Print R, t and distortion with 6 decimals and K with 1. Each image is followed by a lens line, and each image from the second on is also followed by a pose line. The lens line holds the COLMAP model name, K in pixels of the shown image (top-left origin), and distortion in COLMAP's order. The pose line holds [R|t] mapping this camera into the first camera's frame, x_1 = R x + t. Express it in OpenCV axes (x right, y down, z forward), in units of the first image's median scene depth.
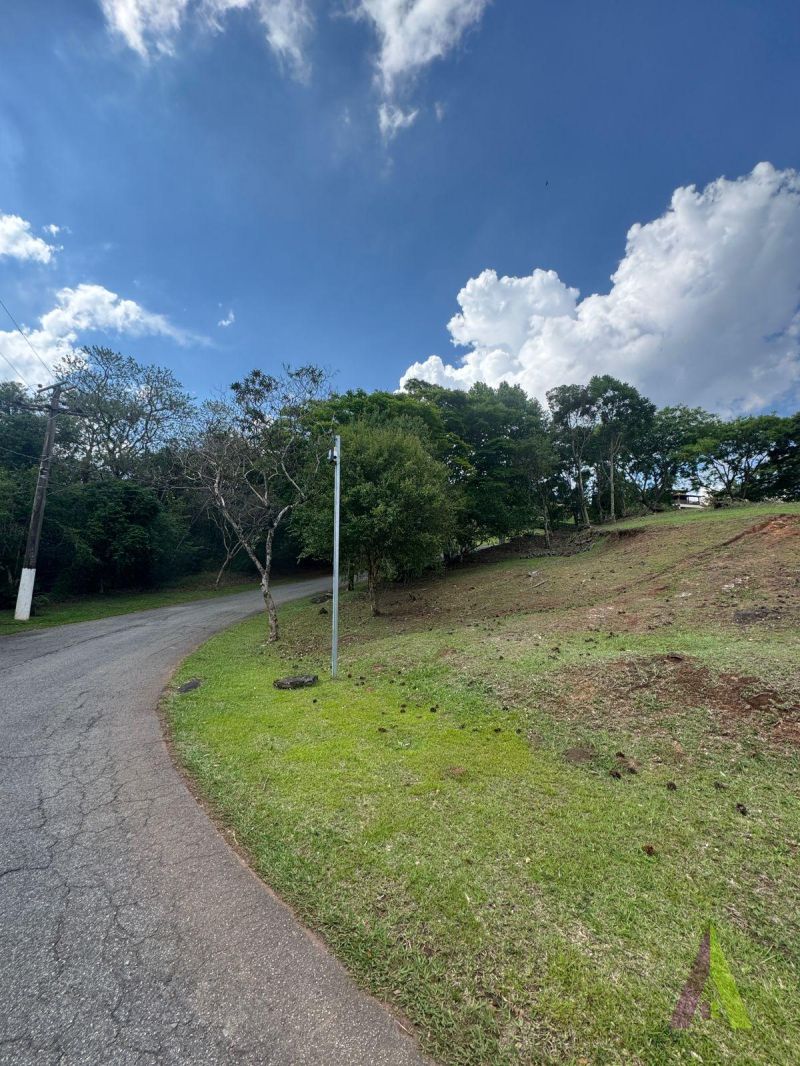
lens RADIAL K [[421.5, 0, 404.7], [0, 421.5, 529.6], [0, 0, 1]] dist [-0.002087, 0.000542]
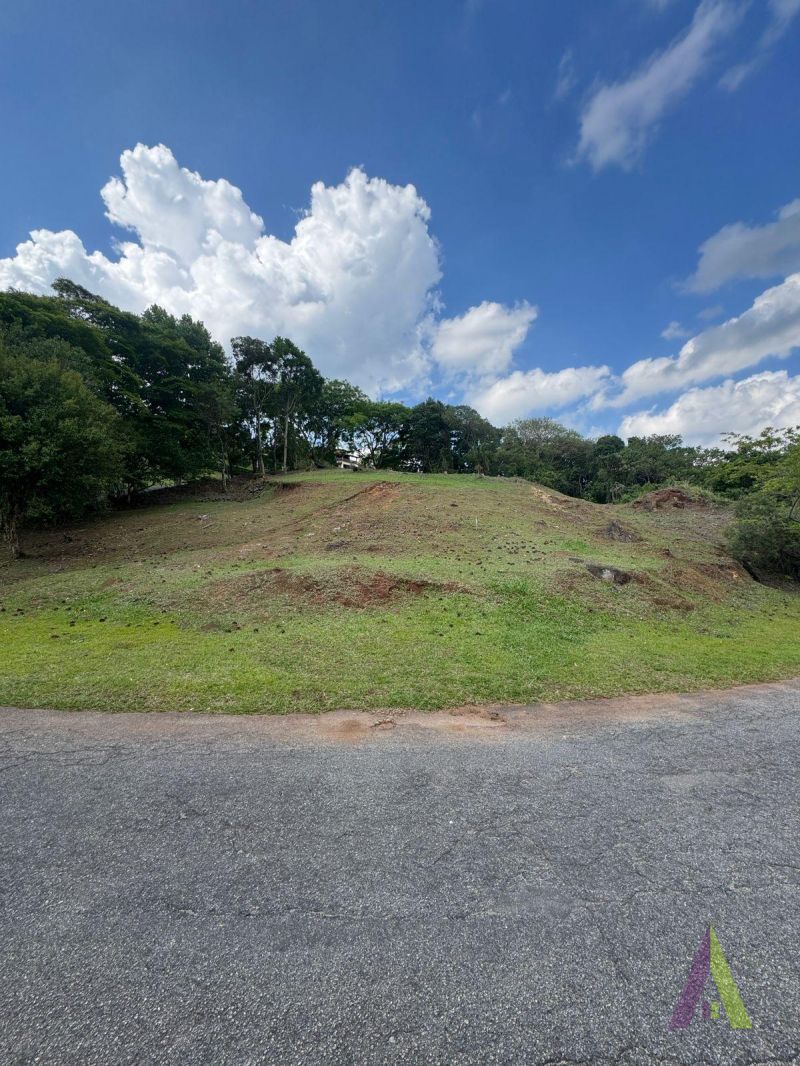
lens RADIAL K [[421.5, 0, 390.7], [0, 421.5, 535.3], [0, 0, 1]] dist [-0.002087, 0.000542]
pose [[0.771716, -0.003408, 0.635958, -0.027763], [-0.090104, 0.989312, 0.114640, -0.023553], [-0.629551, -0.145772, 0.763162, -0.201905]]
